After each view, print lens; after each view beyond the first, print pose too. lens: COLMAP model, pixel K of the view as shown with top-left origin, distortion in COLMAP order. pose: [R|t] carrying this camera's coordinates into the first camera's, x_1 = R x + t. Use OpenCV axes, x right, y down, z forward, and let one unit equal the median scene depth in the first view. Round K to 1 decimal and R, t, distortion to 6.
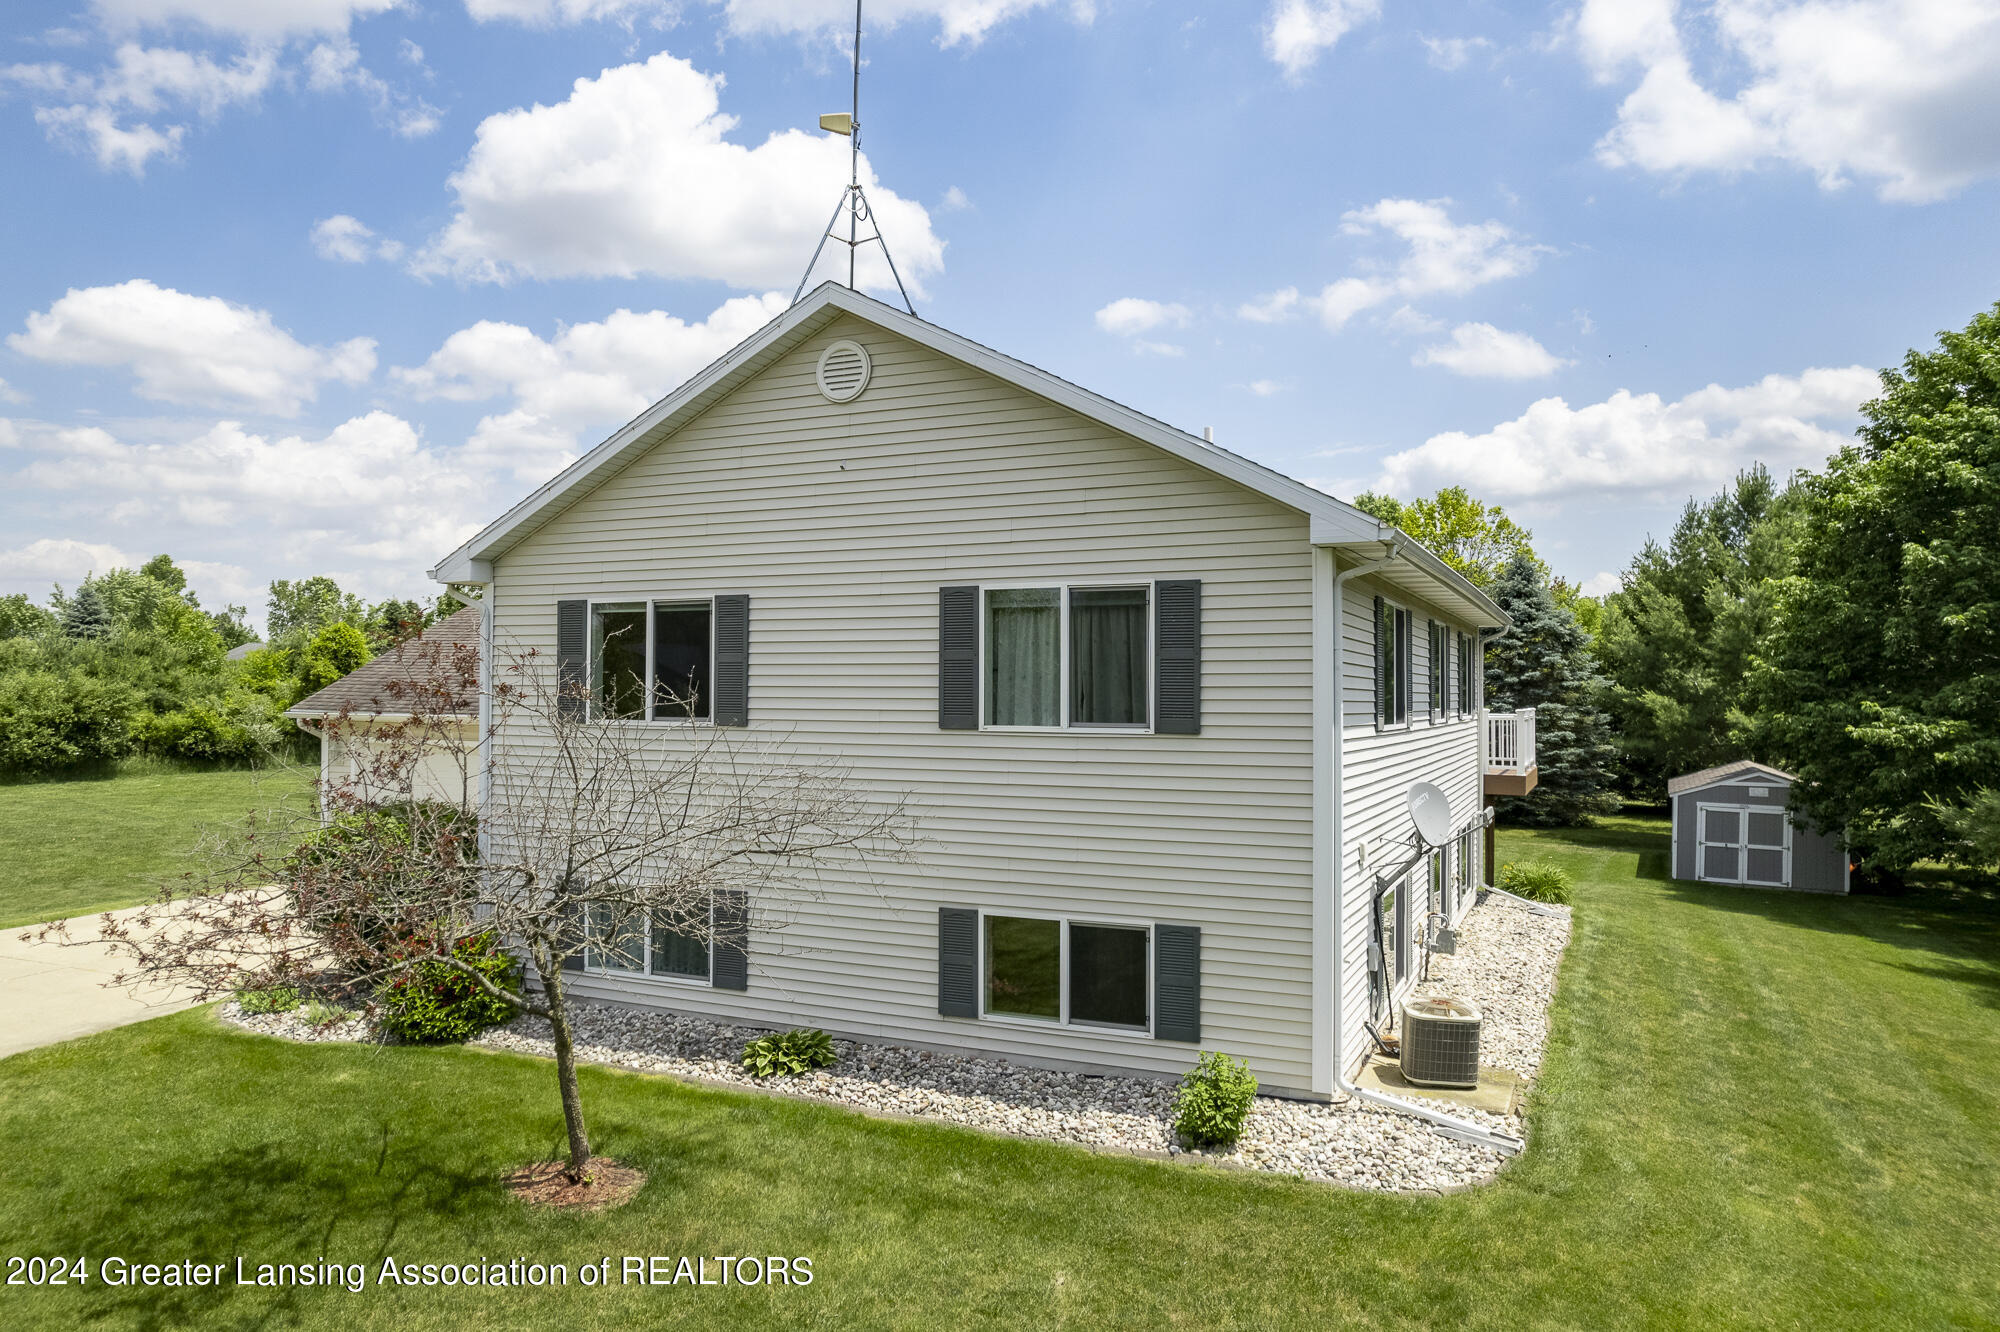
lens RADIAL K [[1326.8, 0, 1000.0], [0, 1326.8, 666.0], [0, 0, 1]] dist [-0.020527, 0.000389]
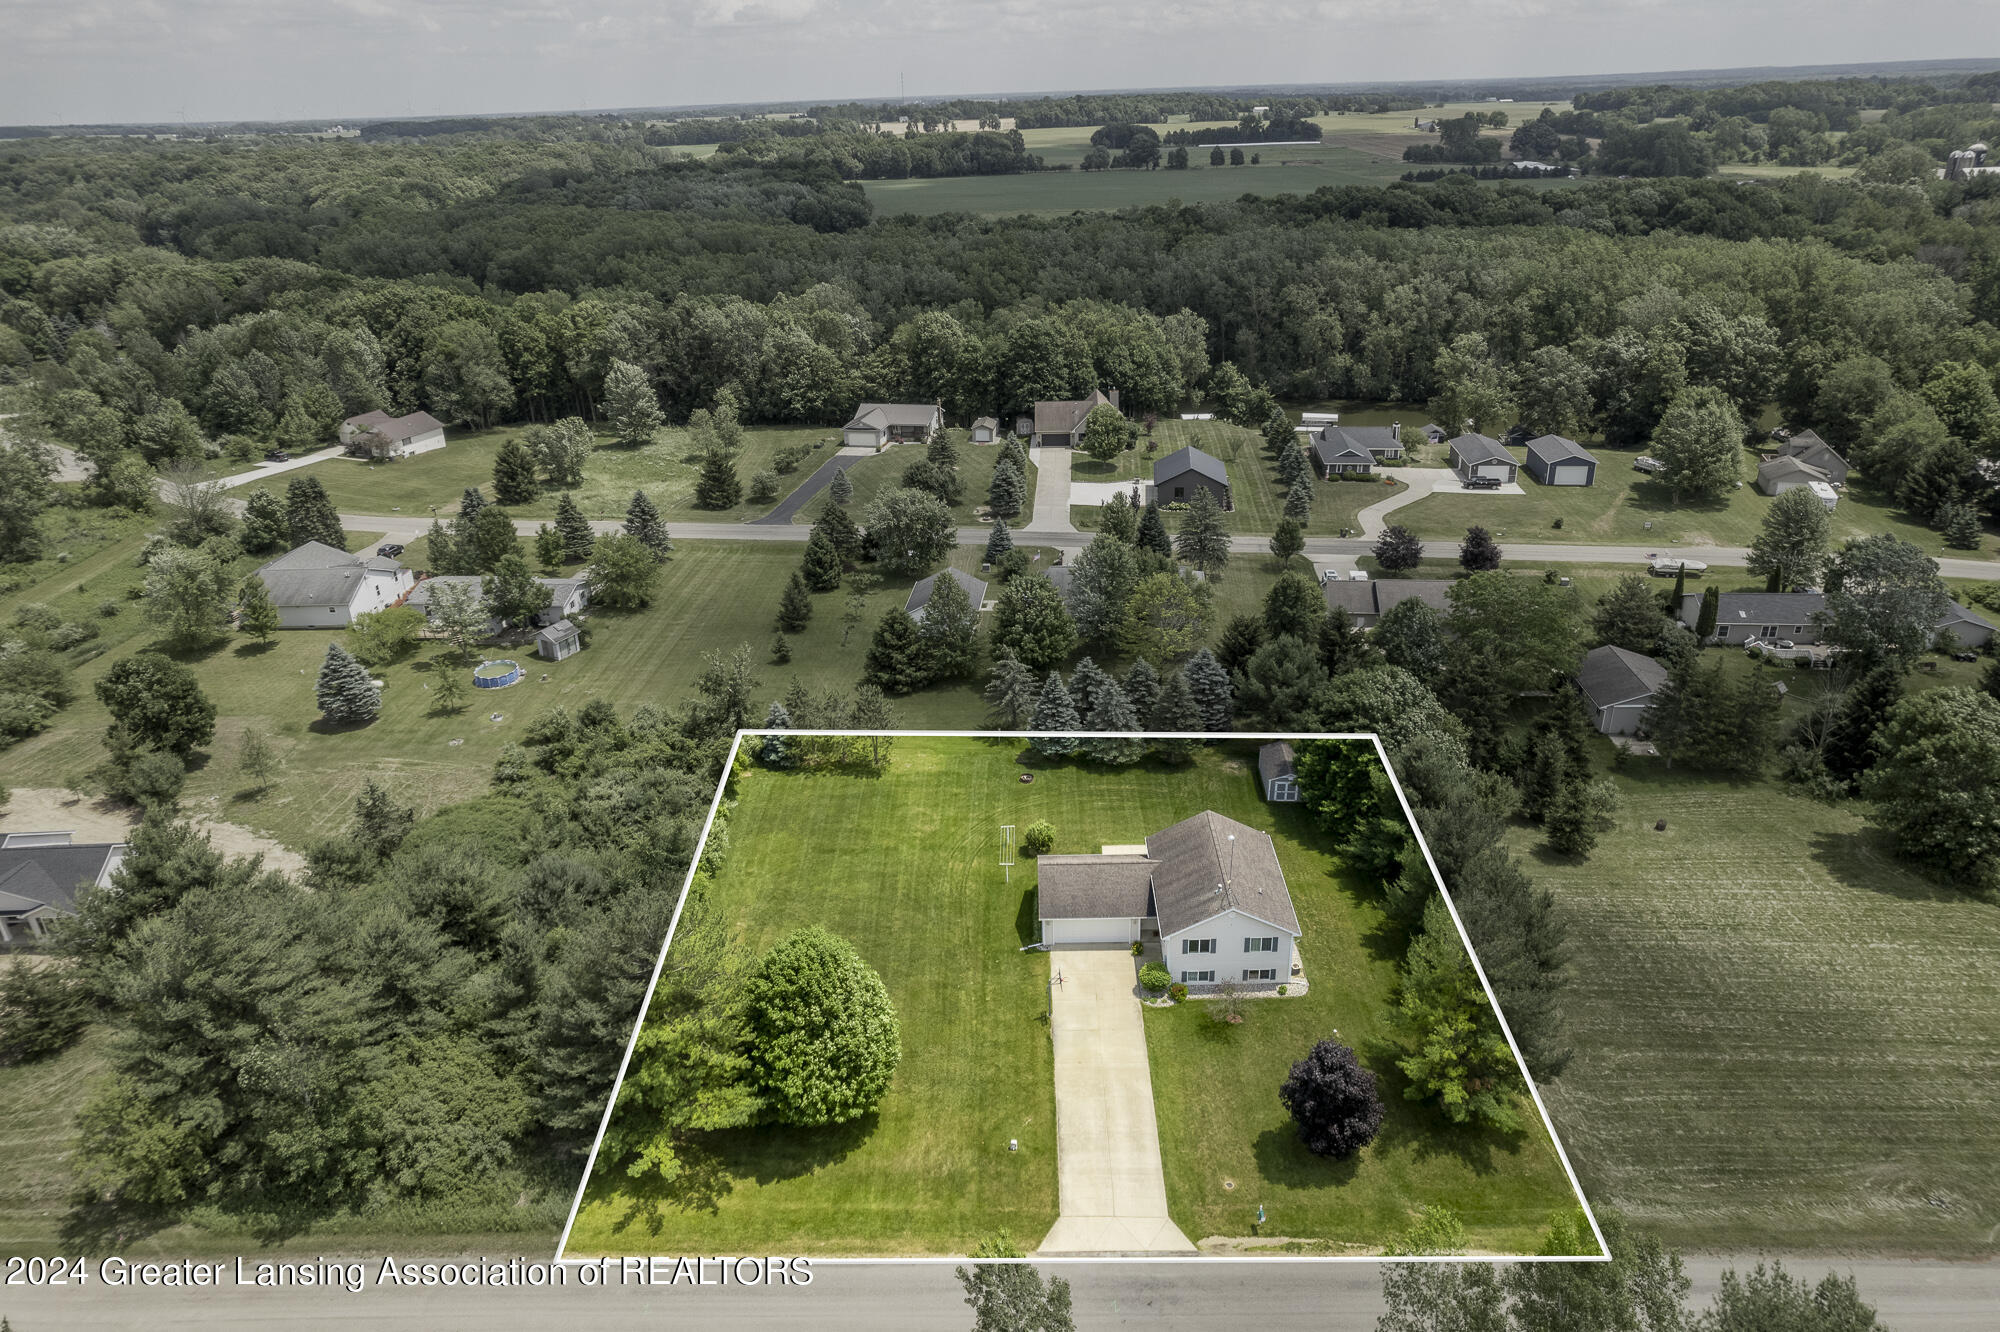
lens RADIAL K [[1326.8, 0, 1000.0], [0, 1326.8, 666.0], [0, 0, 1]] dist [-0.020527, 0.000389]
pose [[0.907702, -0.215900, 0.359812, -3.830918], [0.027228, 0.885976, 0.462930, -5.152037], [-0.418731, -0.410406, 0.810081, -4.091851]]
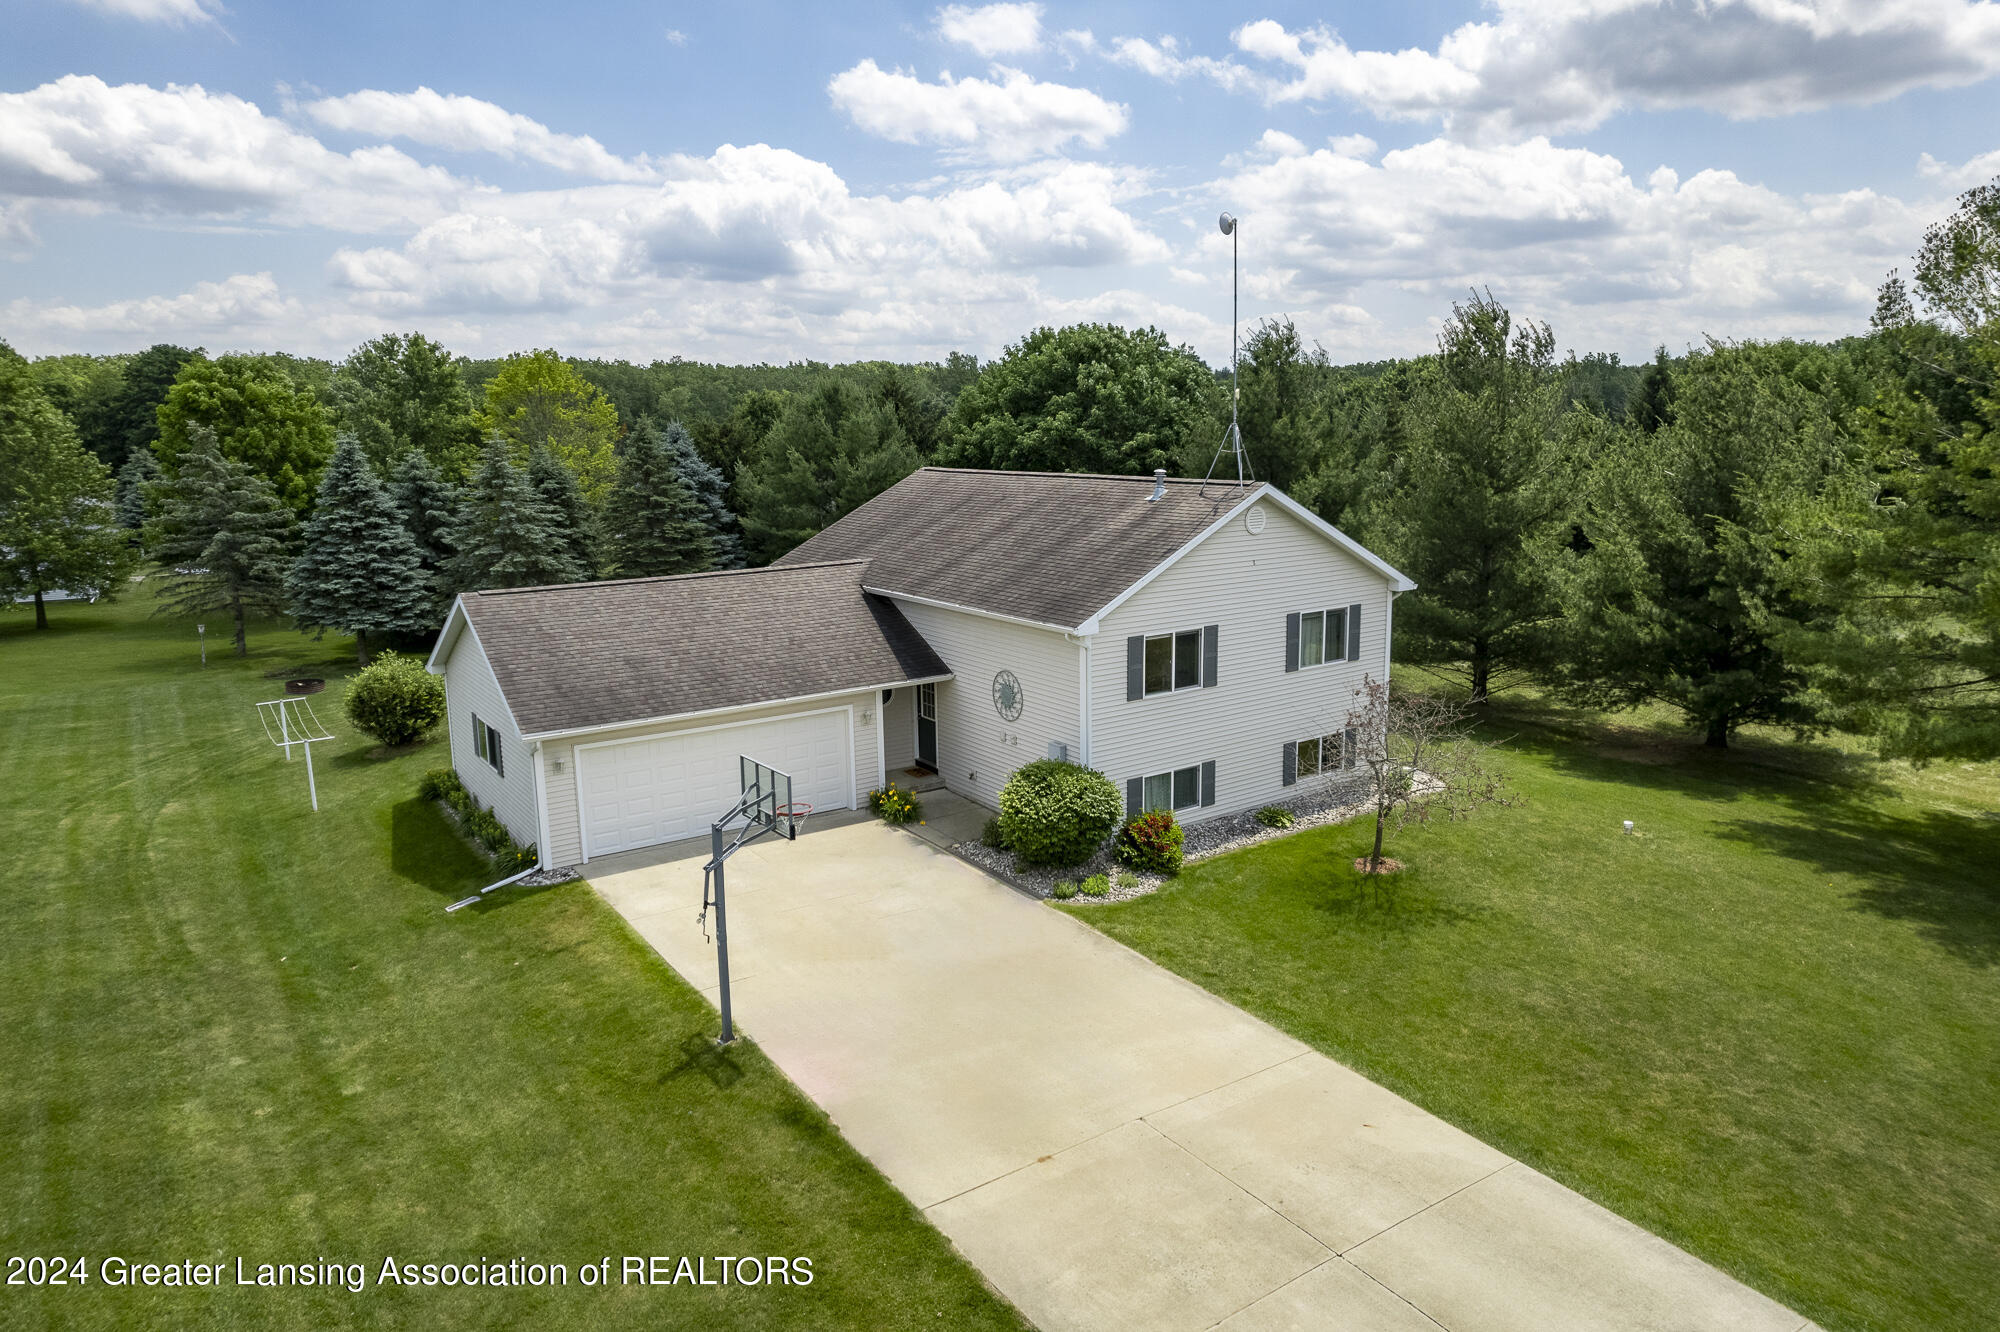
lens RADIAL K [[1258.4, 0, 1000.0], [0, 1258.4, 666.0], [0, 0, 1]] dist [-0.021713, -0.000035]
pose [[0.499837, -0.182604, 0.846652, -2.178748], [-0.006713, 0.976677, 0.214610, -0.437364], [-0.866094, -0.112953, 0.486953, 0.341625]]
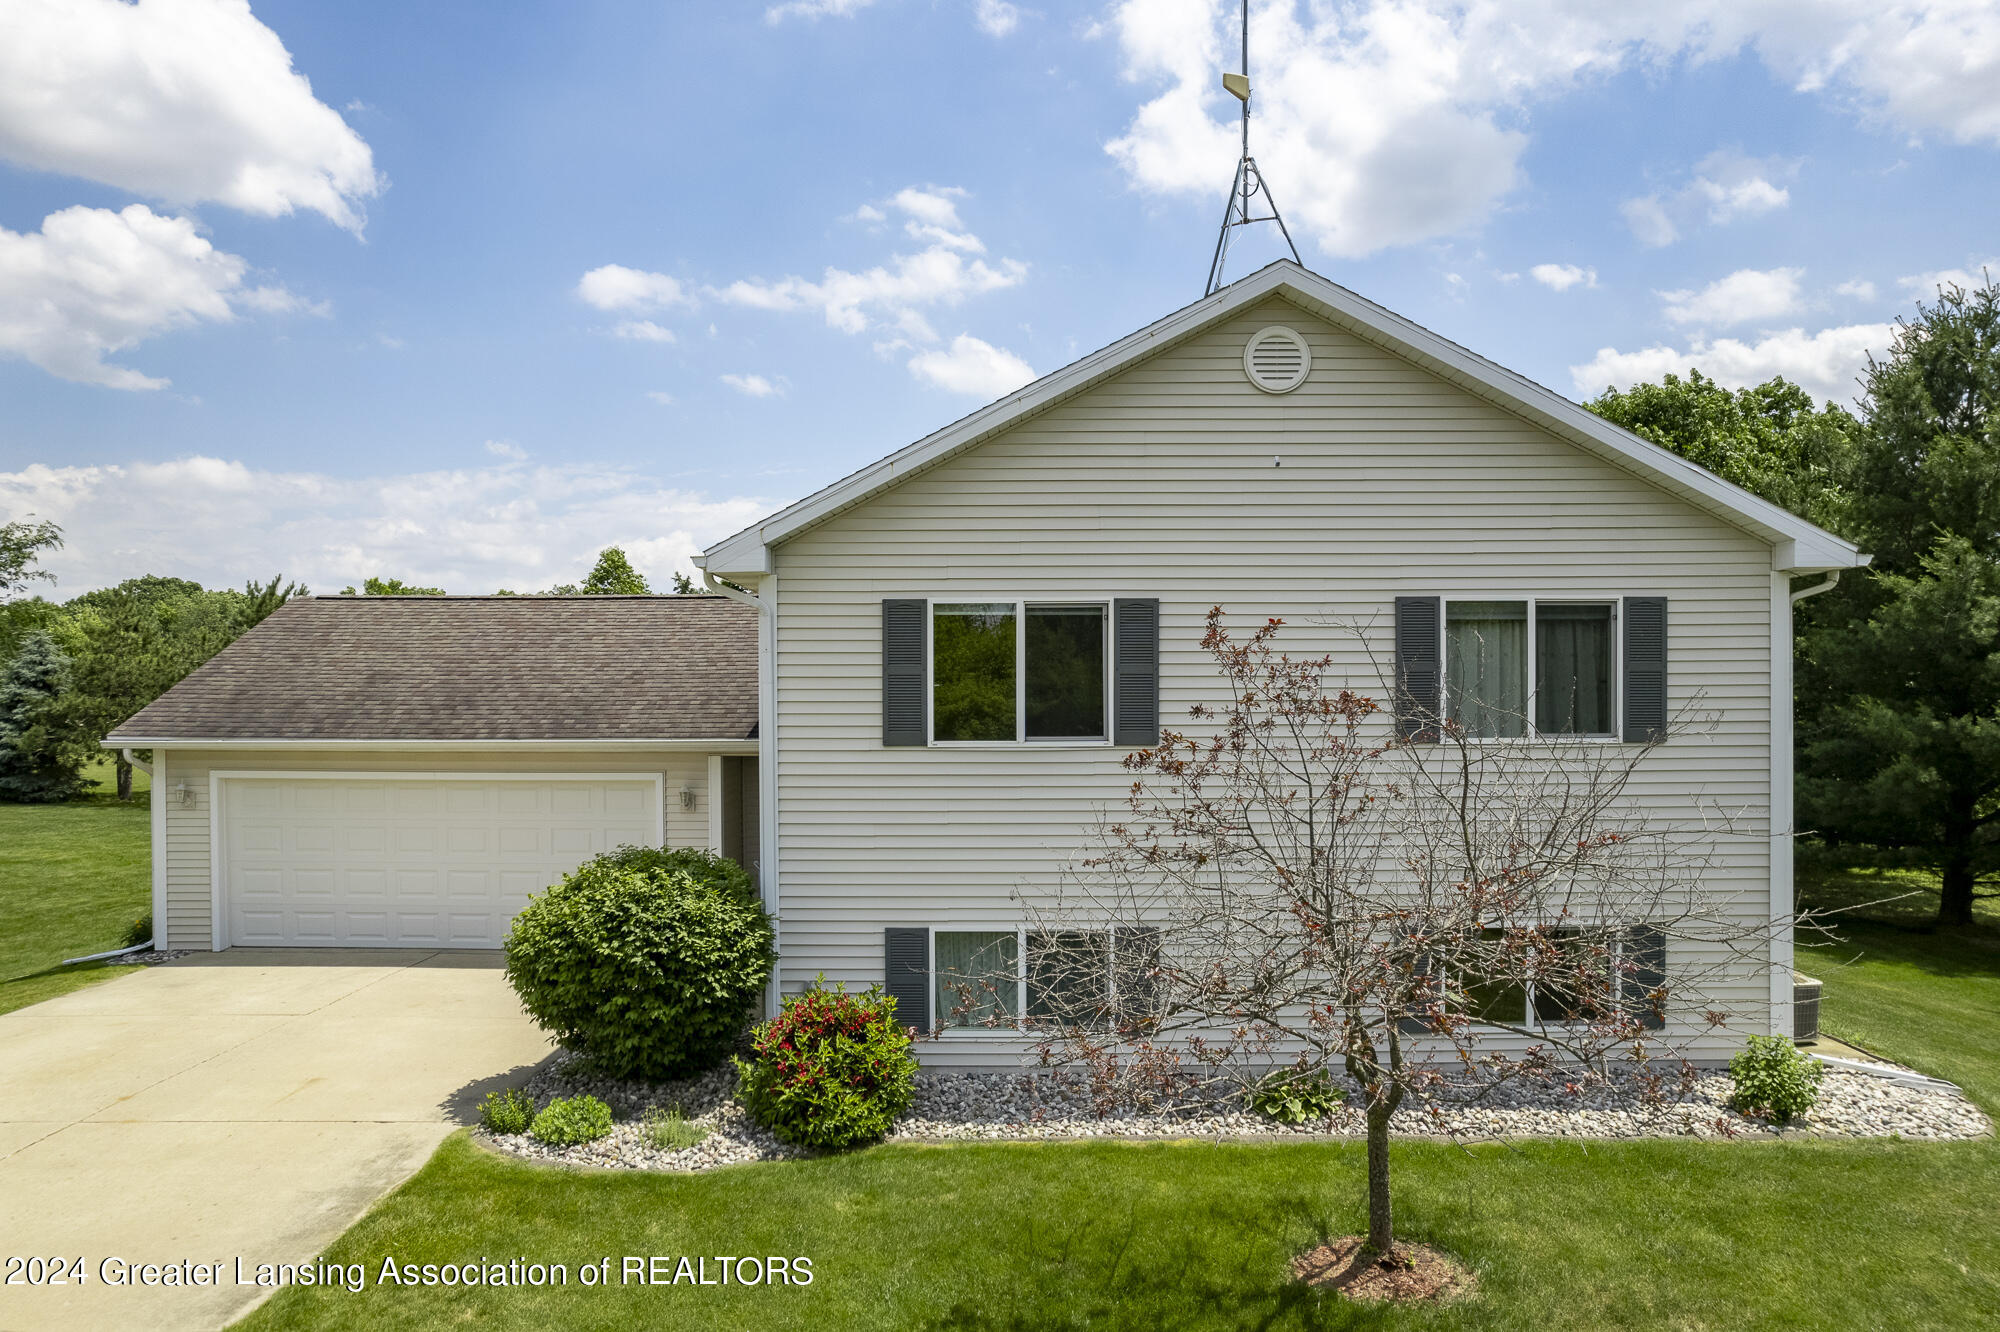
lens RADIAL K [[1324.1, 0, 1006.1], [0, 1324.1, 701.5], [0, 0, 1]] dist [-0.008007, 0.003610]
pose [[0.908349, -0.014216, 0.417972, -0.698756], [-0.001424, 0.999311, 0.037083, -0.018179], [-0.418211, -0.034279, 0.907703, 0.238023]]
